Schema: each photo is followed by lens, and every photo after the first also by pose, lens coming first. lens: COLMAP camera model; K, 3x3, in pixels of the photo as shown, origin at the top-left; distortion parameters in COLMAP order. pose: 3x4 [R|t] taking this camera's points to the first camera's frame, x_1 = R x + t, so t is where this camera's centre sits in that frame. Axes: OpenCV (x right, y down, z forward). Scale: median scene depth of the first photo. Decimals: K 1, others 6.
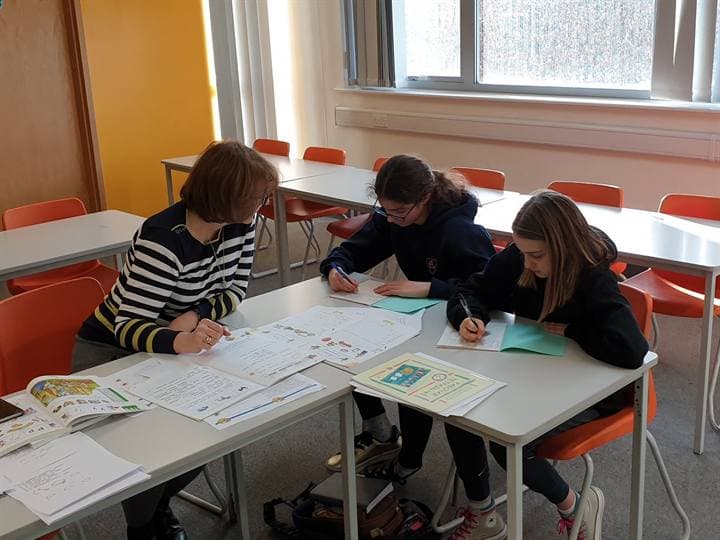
lens RADIAL K [[885.8, 0, 360.0], [0, 885.8, 270.0], [0, 0, 1]] dist [0.197664, -0.671185]
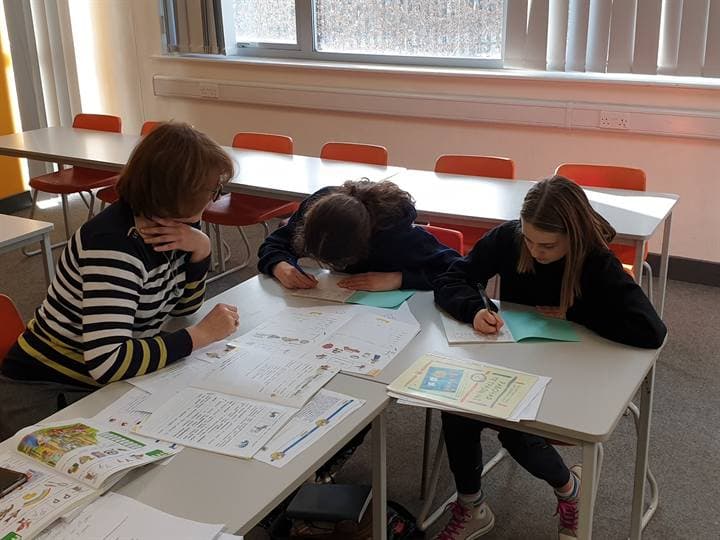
lens RADIAL K [[891.8, 0, 361.2], [0, 891.8, 258.8], [0, 0, 1]] dist [0.212268, -0.590725]
pose [[0.956346, -0.069814, 0.283775, -0.237572], [0.061225, 0.997360, 0.039037, -0.041542], [-0.285751, -0.019959, 0.958096, 0.098297]]
